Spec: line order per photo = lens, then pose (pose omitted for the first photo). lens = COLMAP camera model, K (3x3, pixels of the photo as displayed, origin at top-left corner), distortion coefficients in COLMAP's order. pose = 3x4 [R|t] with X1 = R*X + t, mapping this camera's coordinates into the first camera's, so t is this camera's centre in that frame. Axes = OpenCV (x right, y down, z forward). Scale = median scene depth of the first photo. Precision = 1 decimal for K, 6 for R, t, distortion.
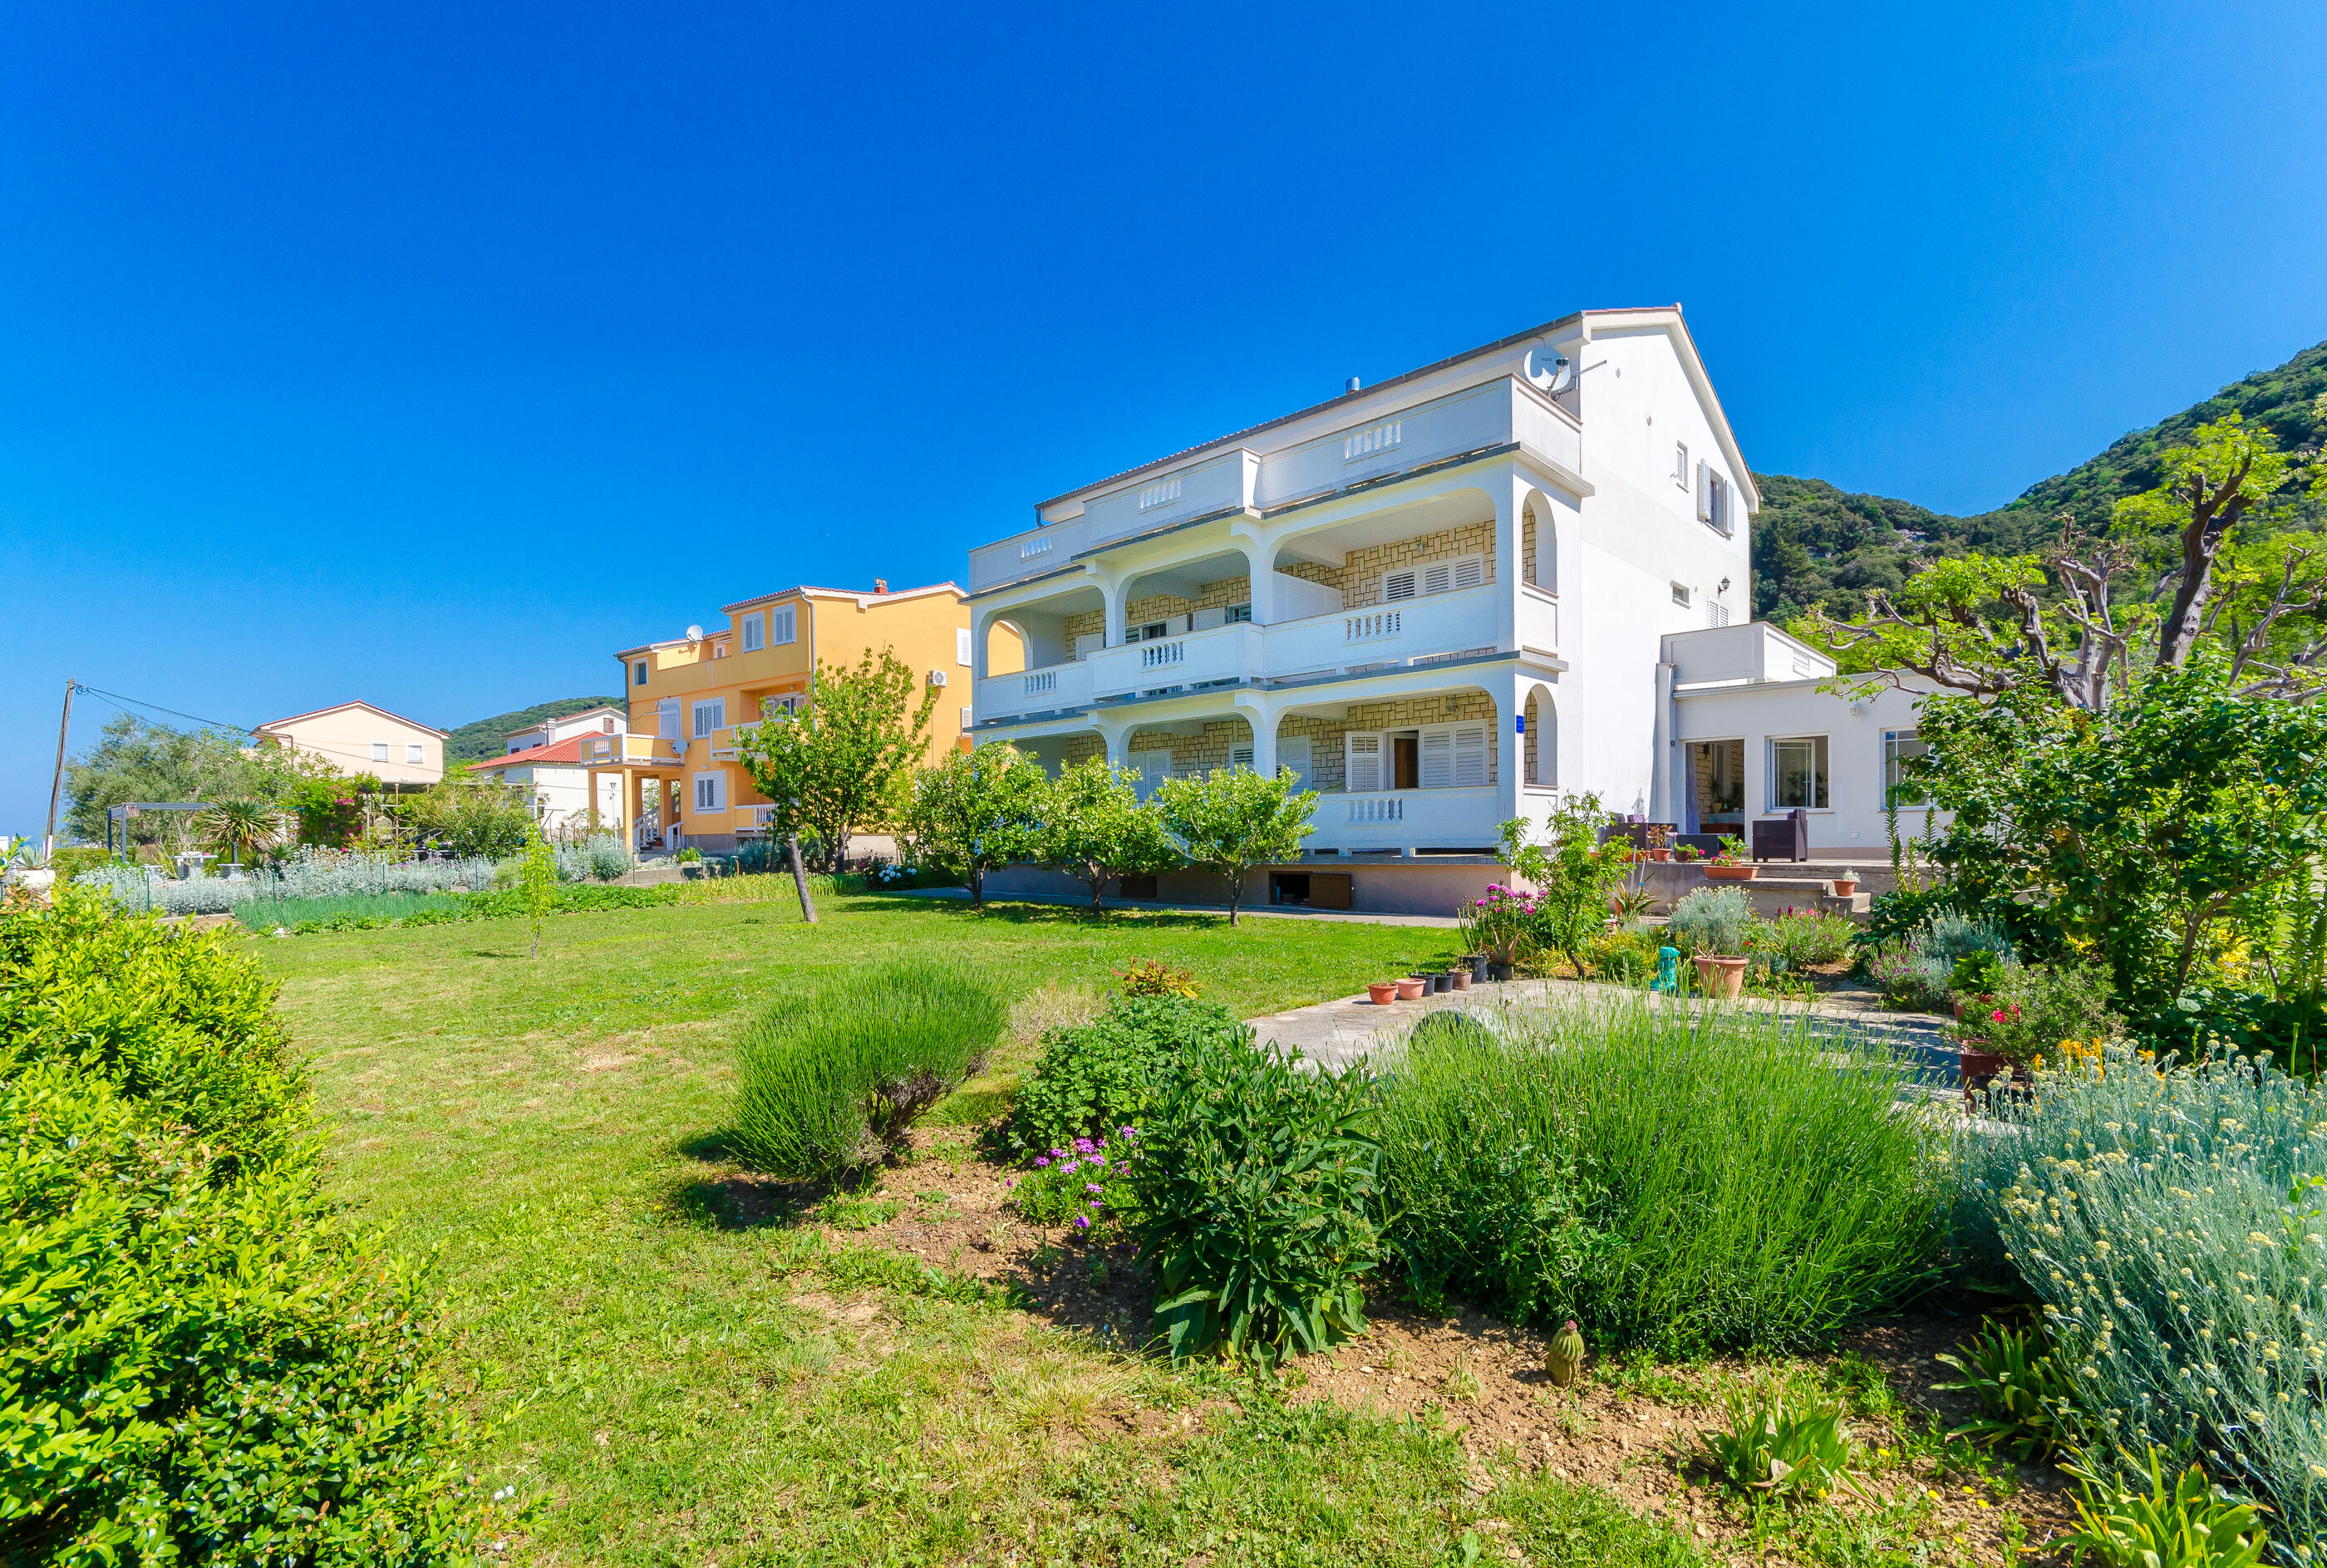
lens RADIAL K [[969.6, 0, 1162.4], [0, 969.6, 837.2], [0, 0, 1]] dist [0.027401, -0.000039]
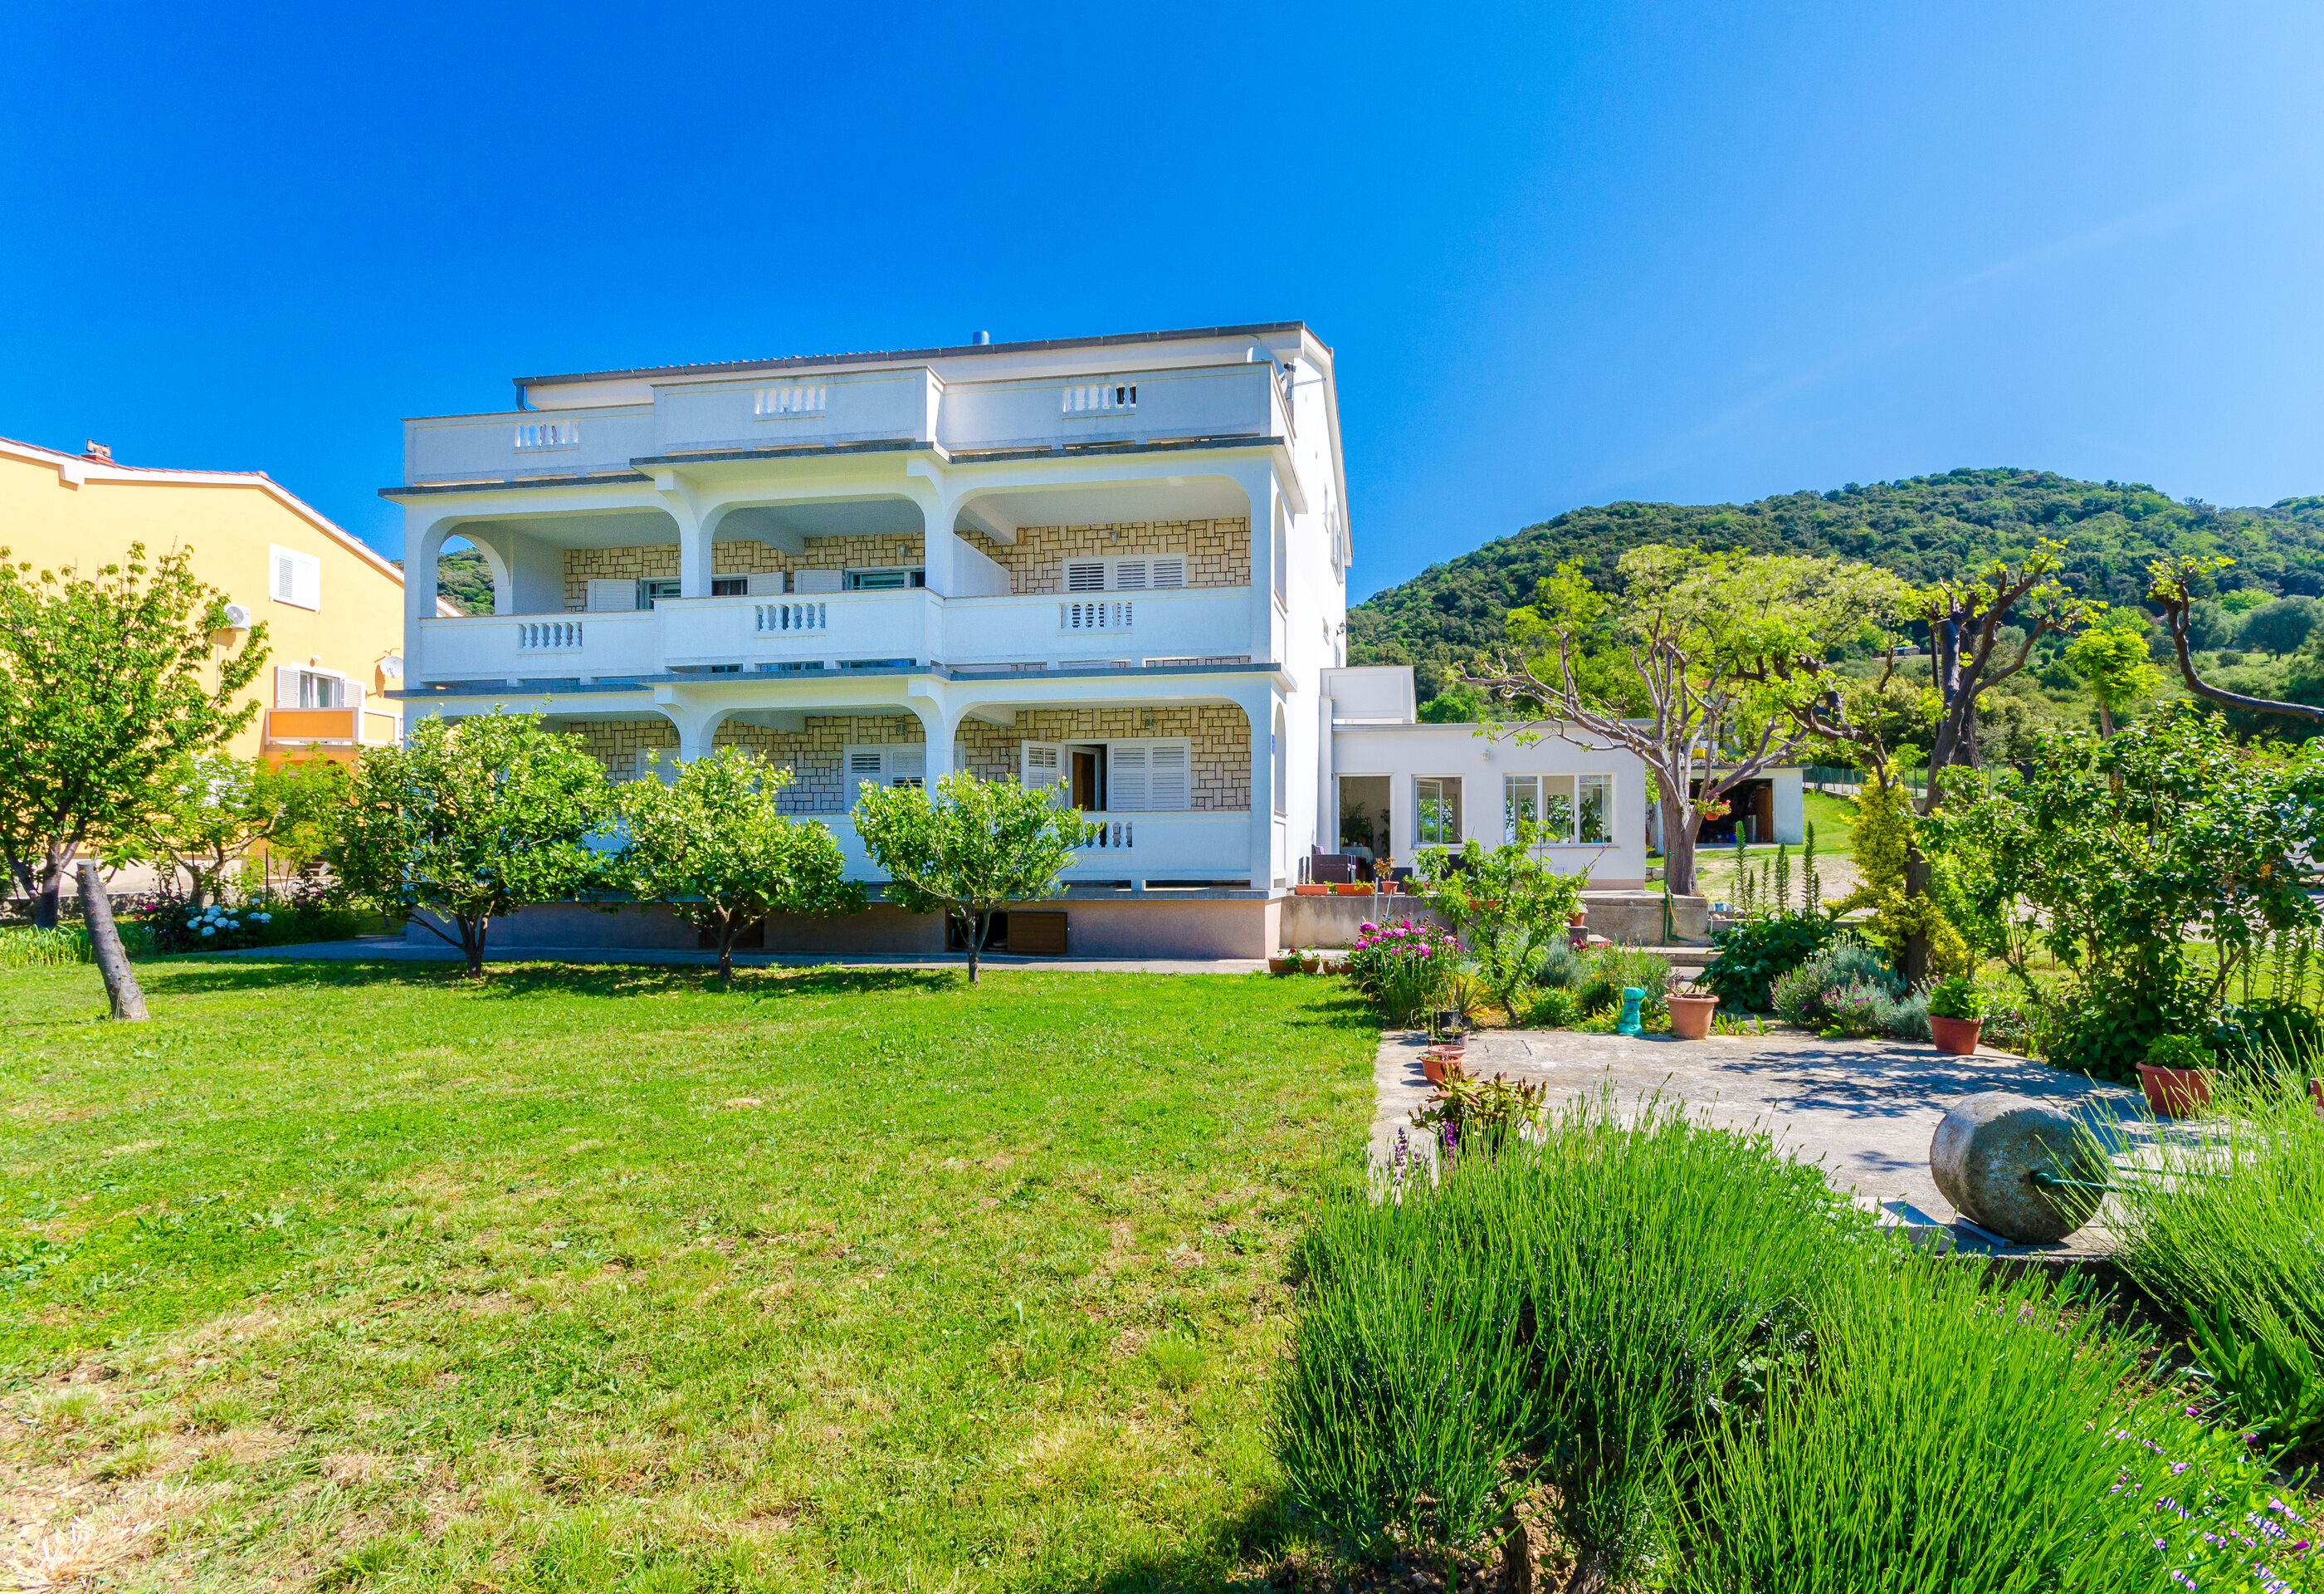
lens RADIAL K [[1026.0, 0, 1161.9], [0, 1026.0, 846.9], [0, 0, 1]] dist [0.011022, 0.000367]
pose [[0.837470, 0.018780, 0.546161, -0.186782], [-0.007305, 0.999705, -0.023174, 0.002337], [-0.546435, 0.015418, 0.837360, 0.196125]]
